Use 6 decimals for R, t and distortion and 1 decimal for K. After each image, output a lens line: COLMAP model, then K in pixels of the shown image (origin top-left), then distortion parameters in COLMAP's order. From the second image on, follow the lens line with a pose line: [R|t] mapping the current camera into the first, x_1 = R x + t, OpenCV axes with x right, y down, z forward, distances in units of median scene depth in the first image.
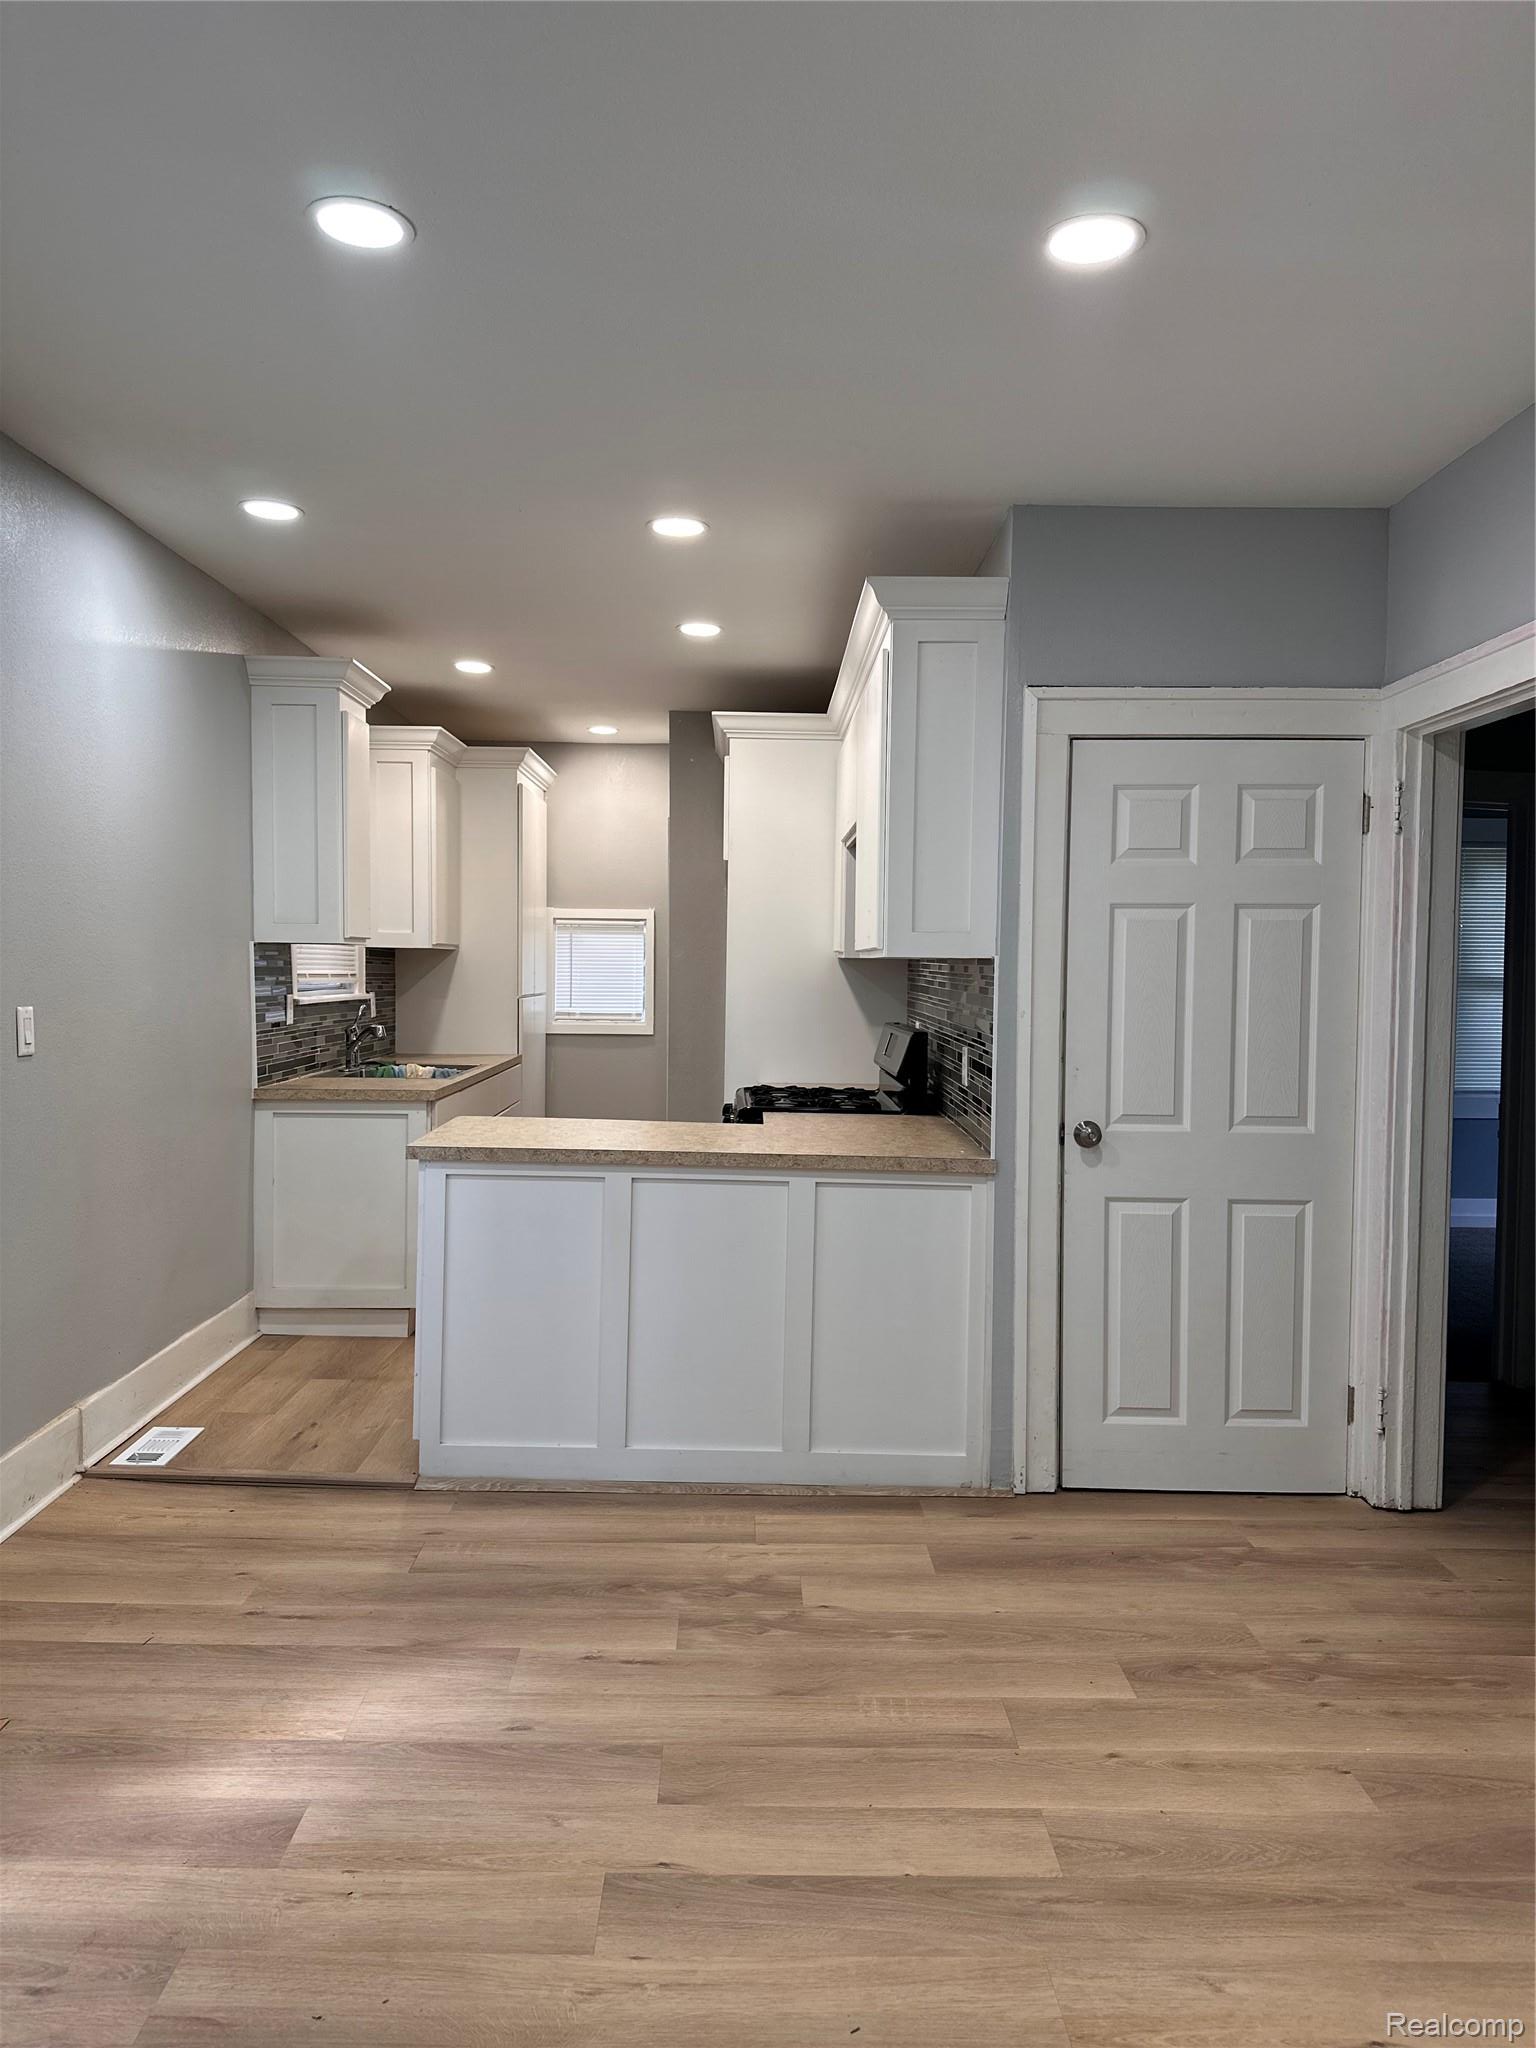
lens RADIAL K [[1421.0, 0, 764.6], [0, 1421.0, 1025.2], [0, 0, 1]] dist [0.044208, -0.009859]
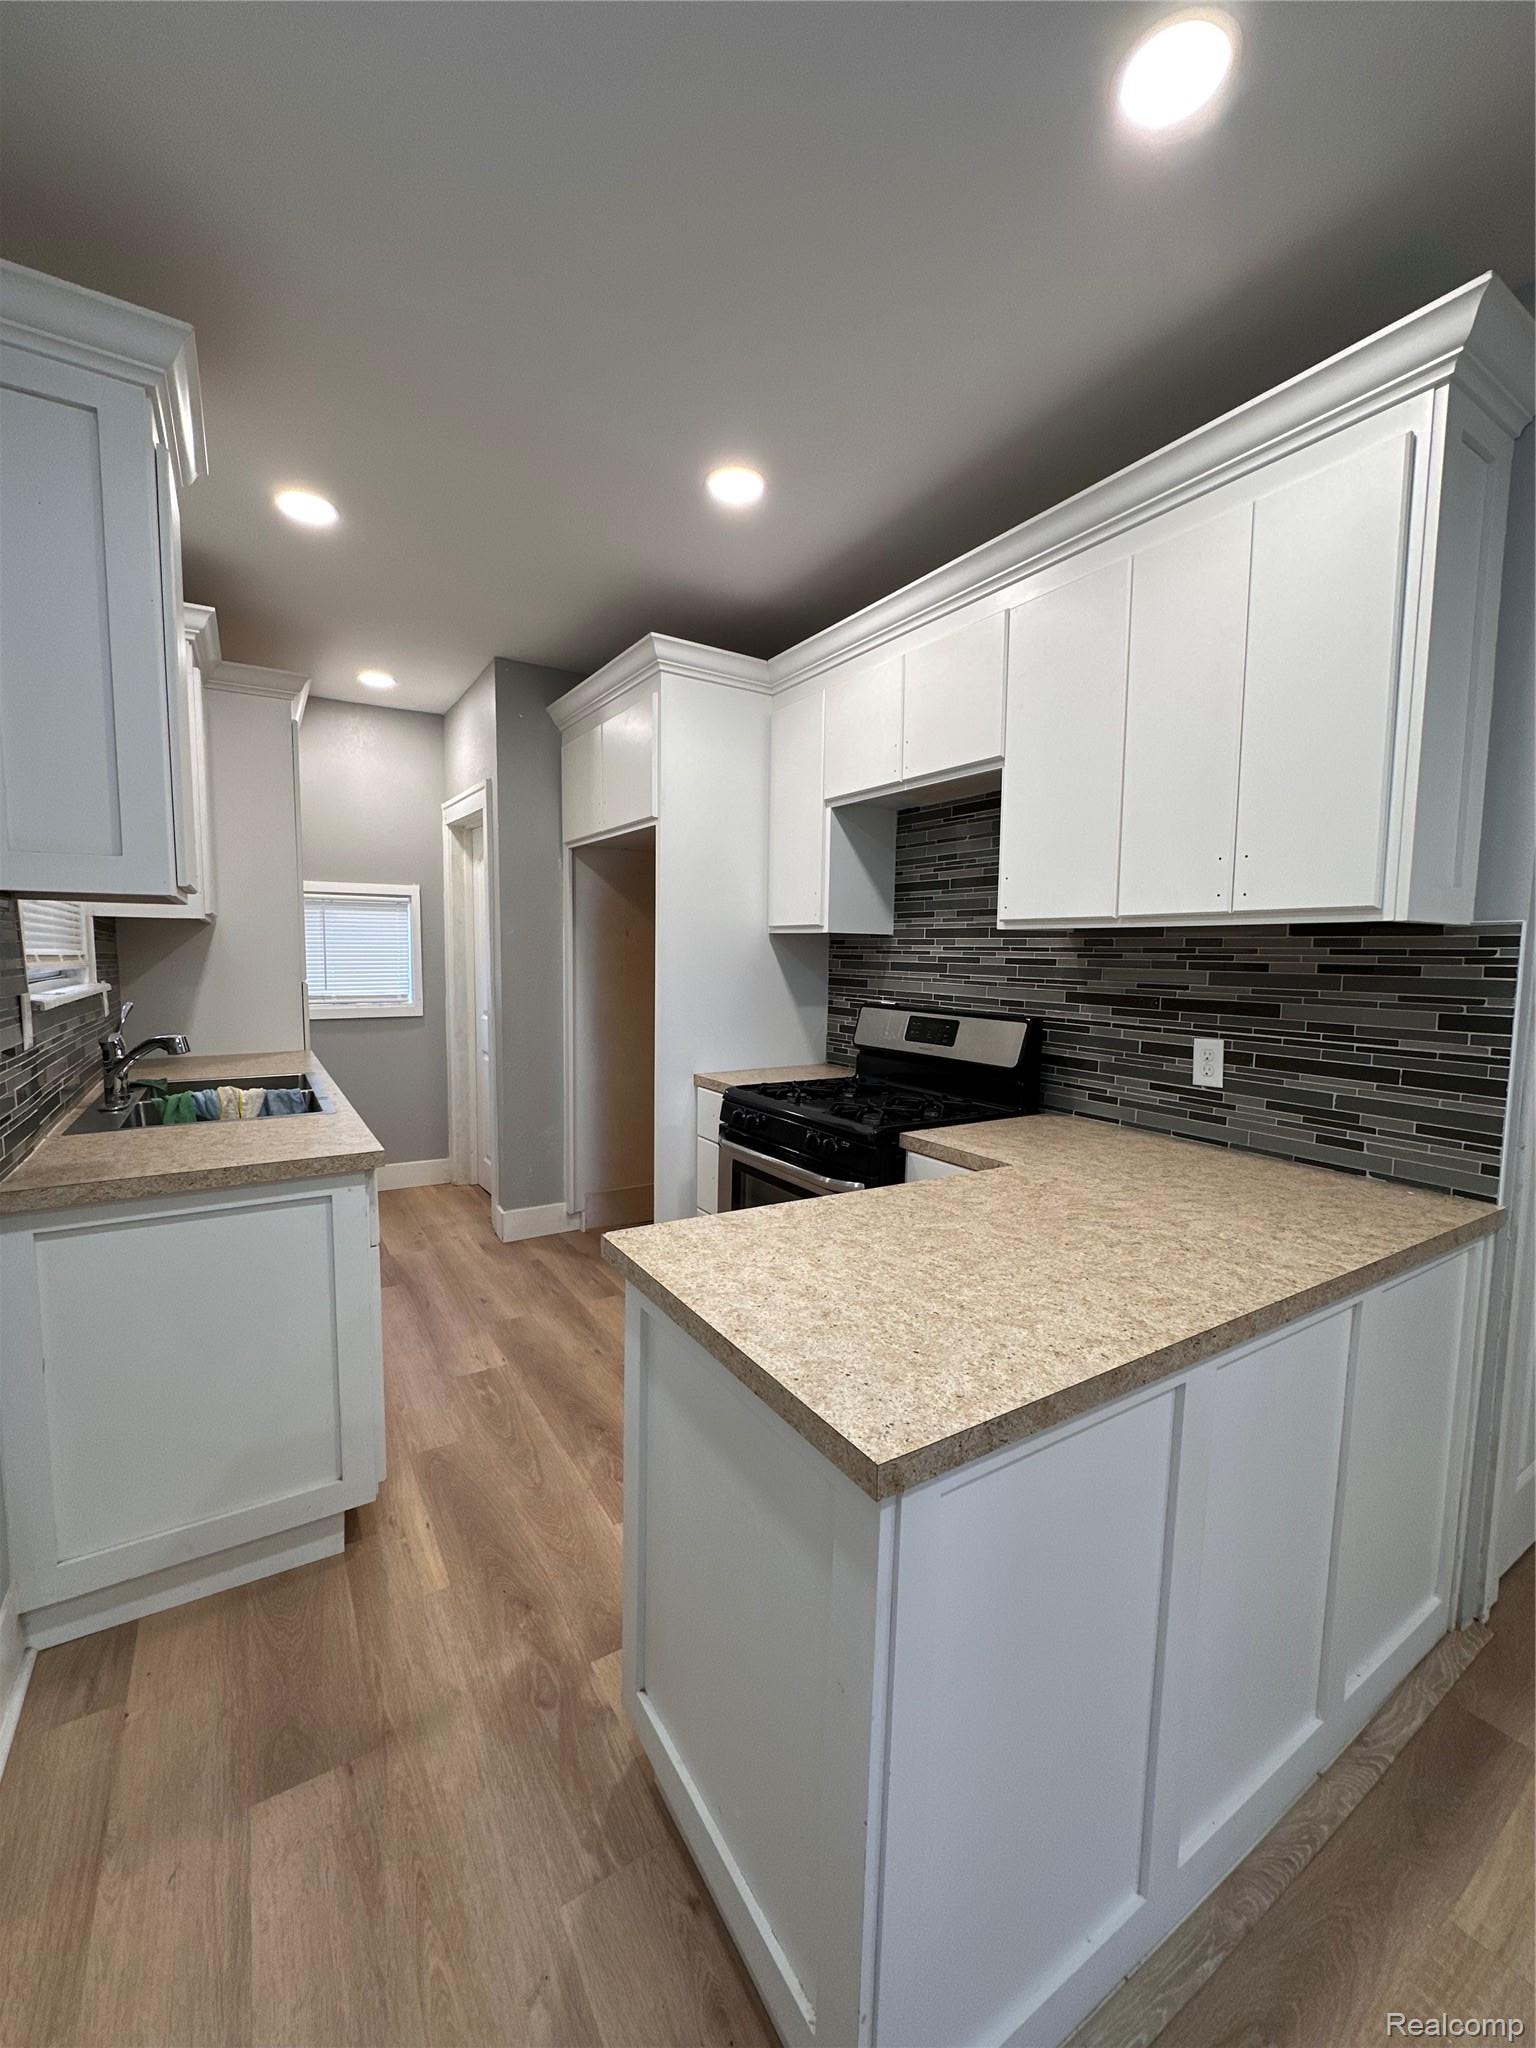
lens RADIAL K [[821.9, 0, 756.5], [0, 821.9, 1018.0], [0, 0, 1]] dist [-0.006164, 0.001507]
pose [[0.851258, -0.047941, 0.522553, -0.237255], [0.025522, 0.998422, 0.050024, -0.019066], [-0.524126, -0.029247, 0.851138, 0.539743]]
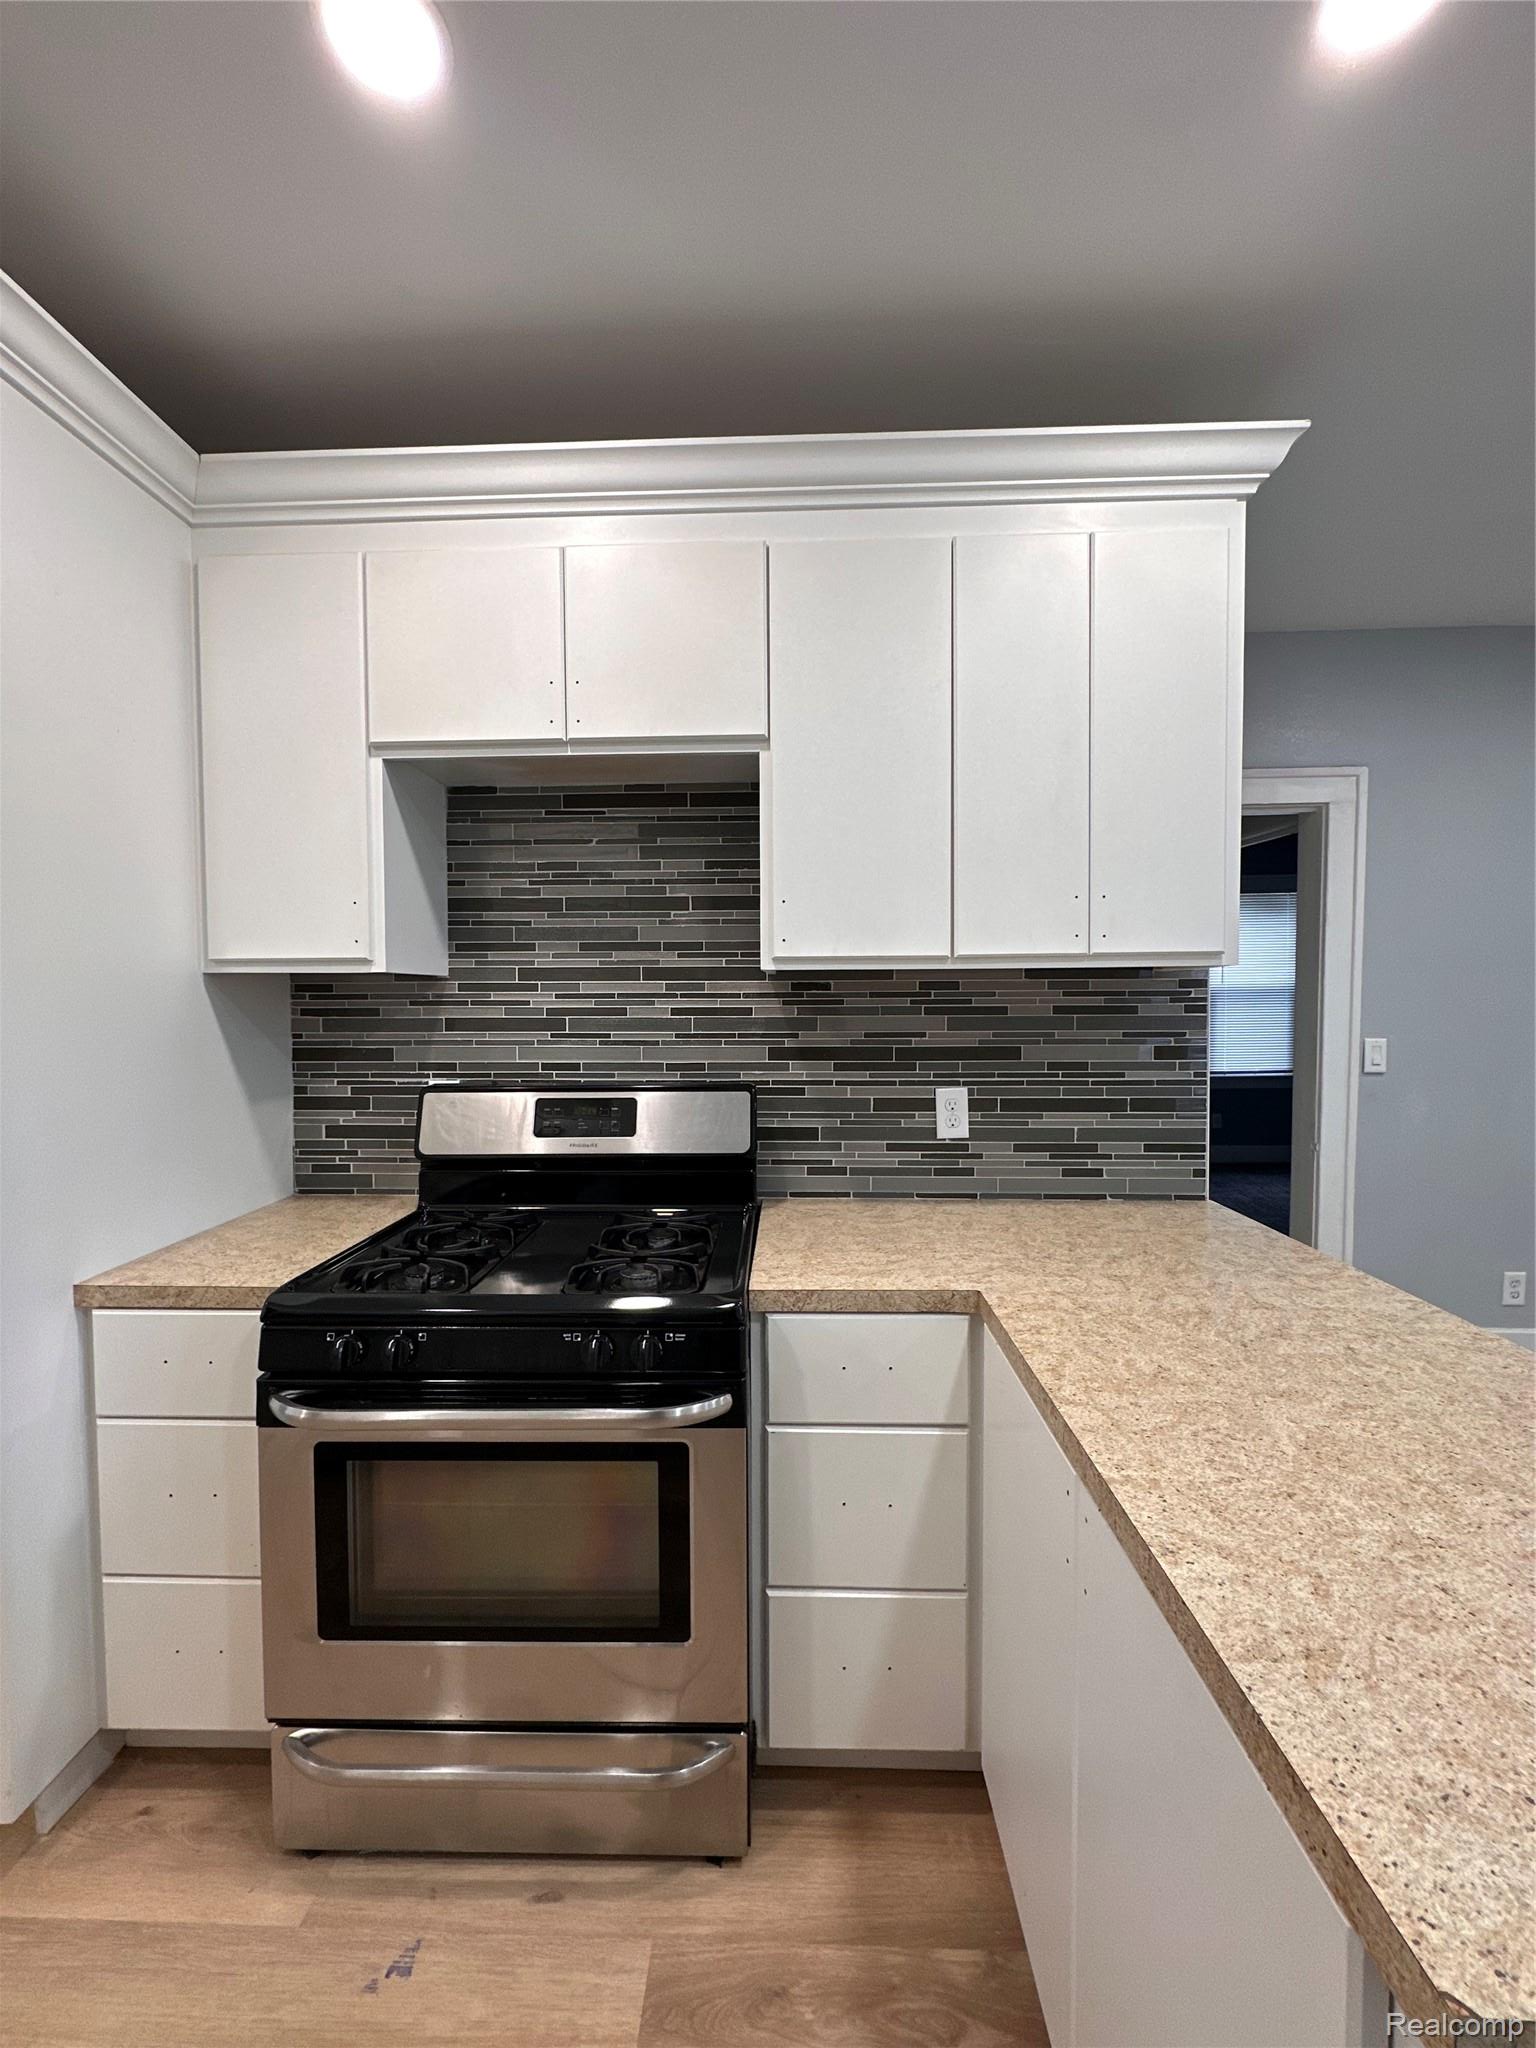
lens RADIAL K [[821.9, 0, 766.4], [0, 821.9, 1020.4], [0, 0, 1]] dist [-0.006164, 0.001507]
pose [[0.040318, -0.046588, 0.998100, -0.222728], [0.053761, 0.997567, 0.044391, -0.032072], [-0.997740, 0.051869, 0.042724, 0.772590]]
